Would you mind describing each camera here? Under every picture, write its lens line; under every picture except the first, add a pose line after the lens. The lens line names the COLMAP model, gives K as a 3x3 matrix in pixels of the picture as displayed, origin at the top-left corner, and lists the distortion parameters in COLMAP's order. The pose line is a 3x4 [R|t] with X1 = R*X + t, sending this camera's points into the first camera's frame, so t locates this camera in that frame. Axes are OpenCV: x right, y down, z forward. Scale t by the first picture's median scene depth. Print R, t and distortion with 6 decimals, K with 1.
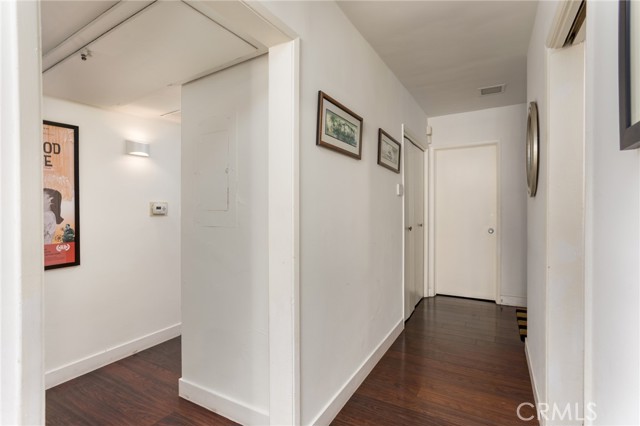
lens RADIAL K [[310.2, 0, 320.1], [0, 310.2, 210.9], [0, 0, 1]] dist [-0.016568, 0.009990]
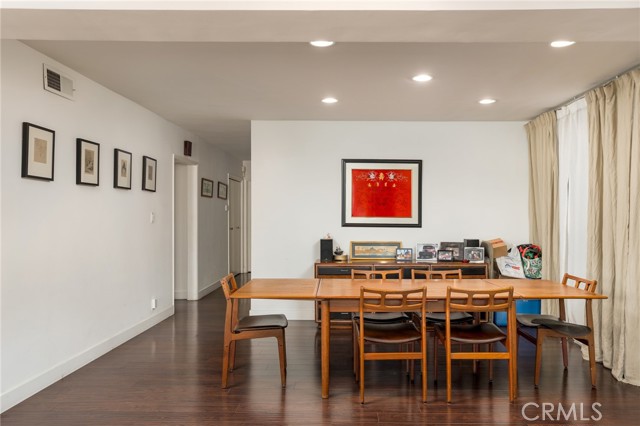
lens RADIAL K [[442.4, 0, 320.9], [0, 442.4, 213.4], [0, 0, 1]] dist [-0.000926, -0.000034]
pose [[0.884994, 0.004147, 0.465585, -0.513265], [0.002797, 0.999895, -0.014221, 0.006533], [-0.465595, 0.013888, 0.884889, -1.729591]]
